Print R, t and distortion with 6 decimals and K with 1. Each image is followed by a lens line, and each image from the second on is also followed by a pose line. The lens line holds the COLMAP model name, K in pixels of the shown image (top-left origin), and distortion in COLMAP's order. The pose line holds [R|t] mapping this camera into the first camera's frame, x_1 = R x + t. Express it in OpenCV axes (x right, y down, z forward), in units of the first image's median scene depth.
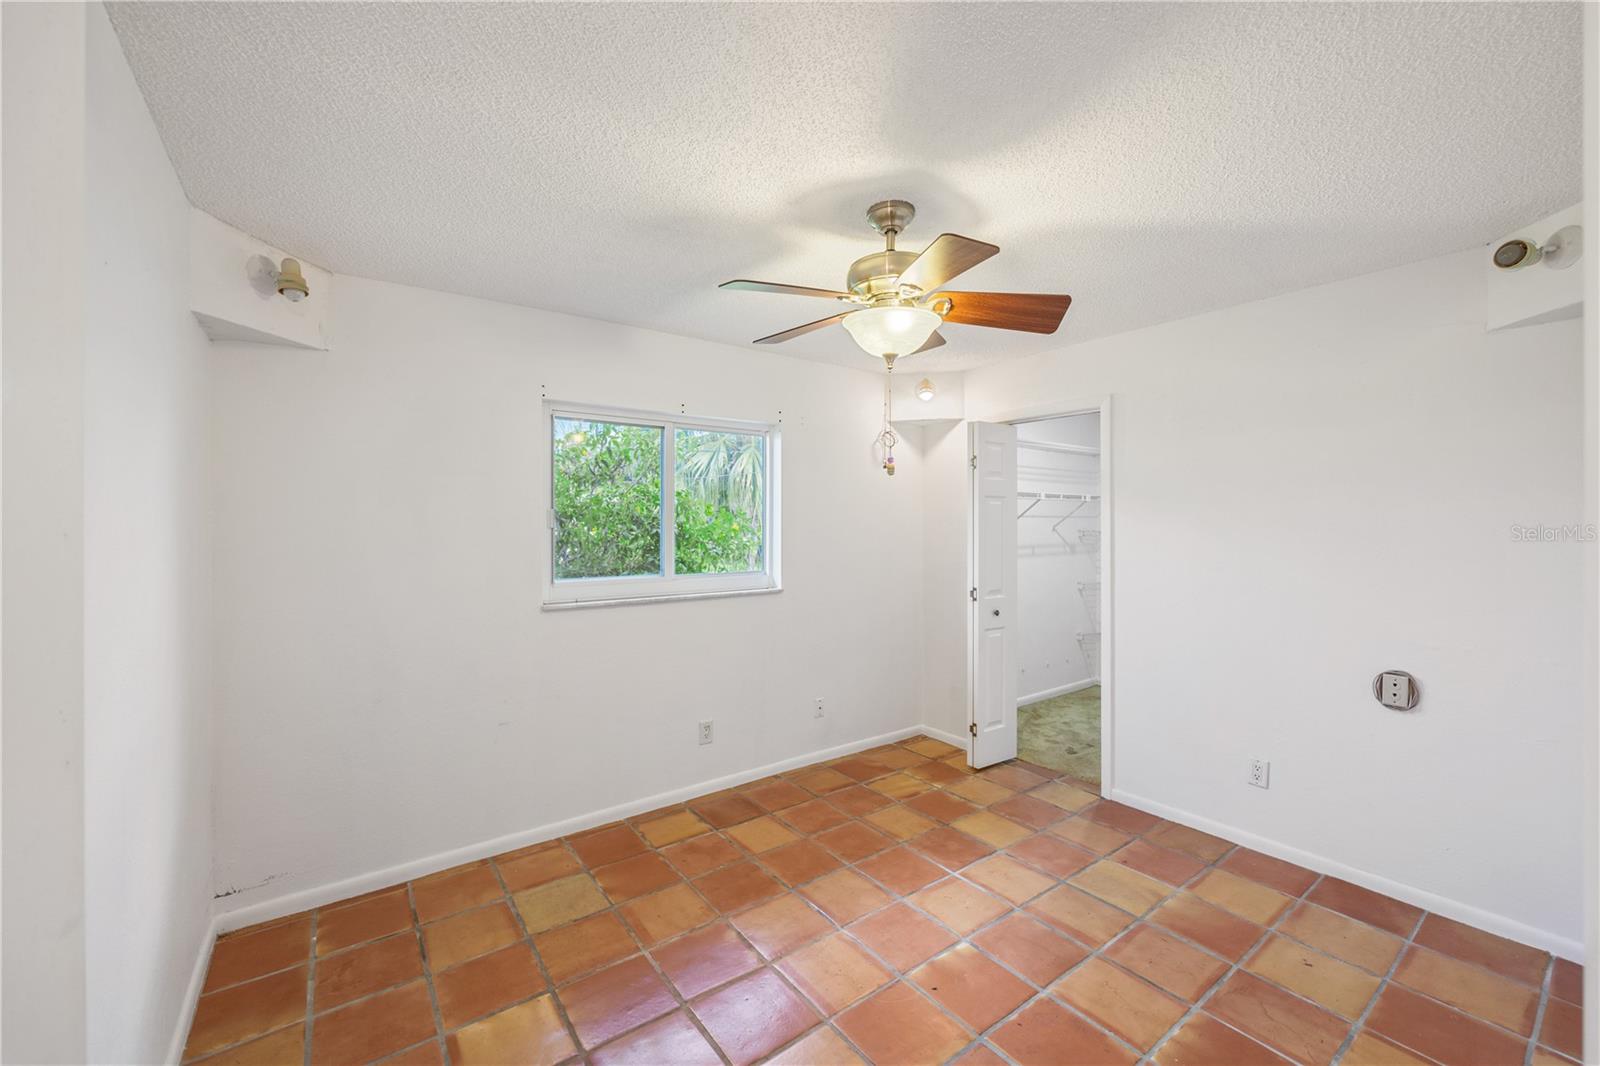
lens RADIAL K [[638.9, 0, 799.0], [0, 638.9, 527.1], [0, 0, 1]] dist [-0.000179, -0.000133]
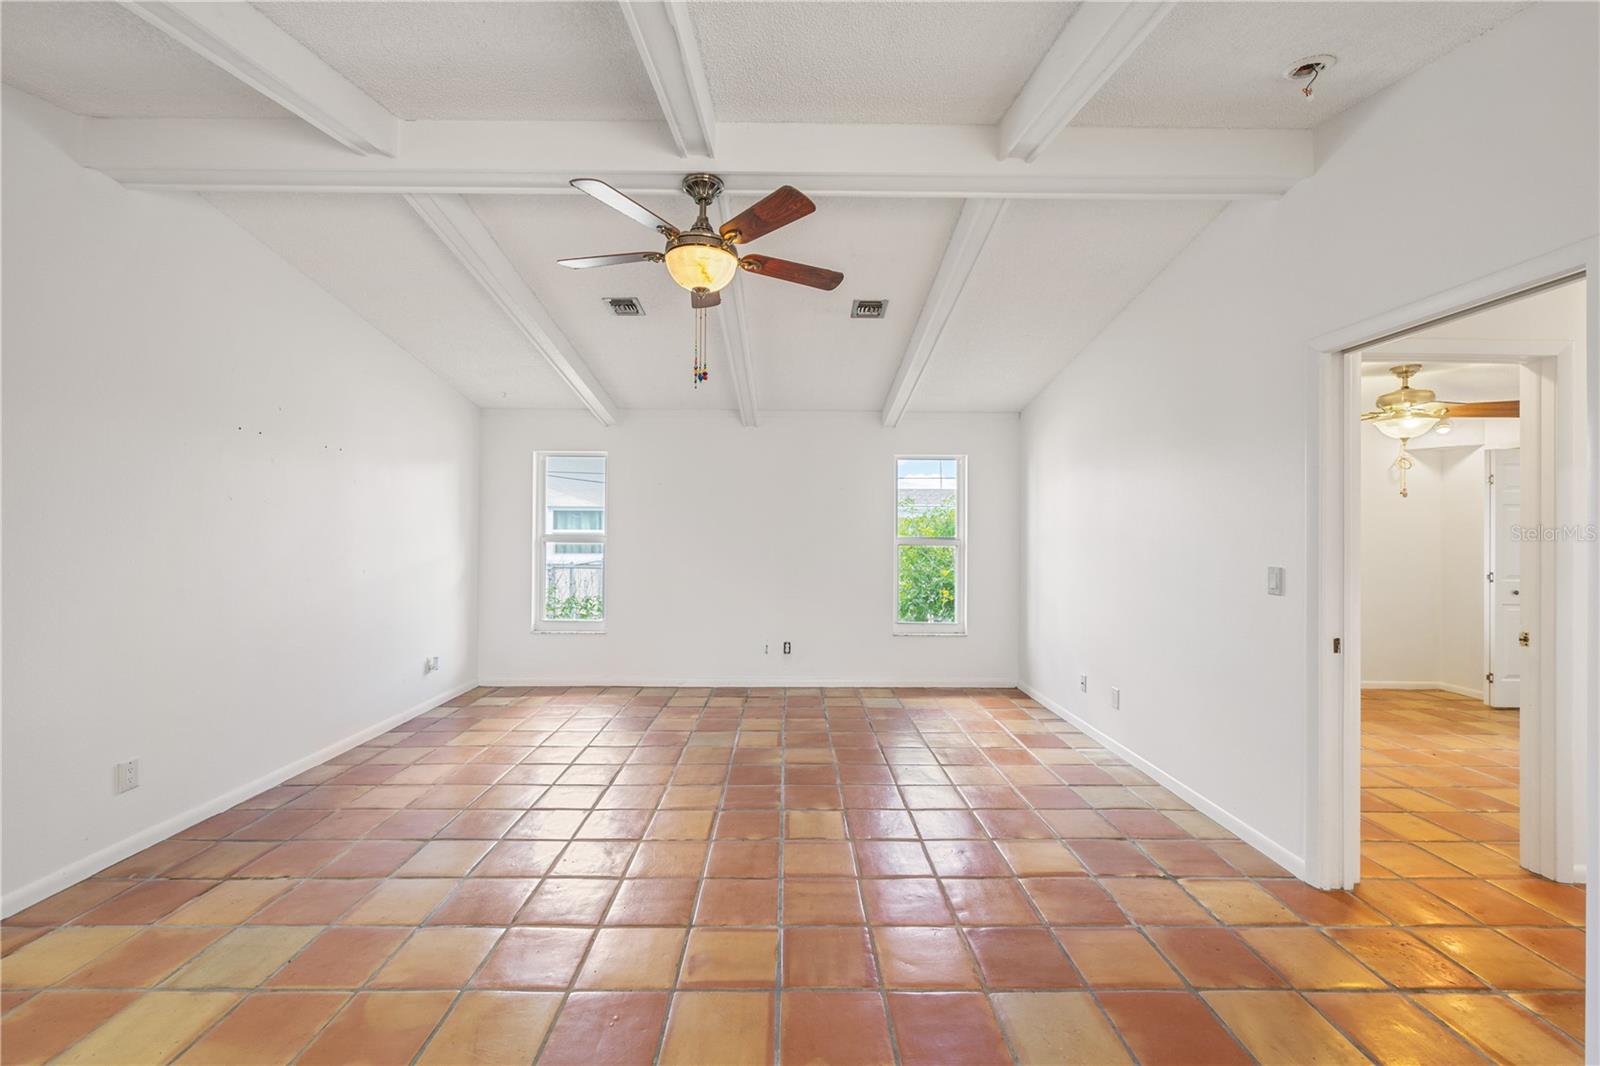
lens RADIAL K [[638.9, 0, 800.3], [0, 638.9, 528.8], [0, 0, 1]] dist [-0.000179, -0.000133]
pose [[0.812902, 0.004803, -0.582381, -0.127226], [-0.007856, 0.999965, -0.002719, 0.018323], [0.582348, 0.006786, 0.812911, -0.955291]]
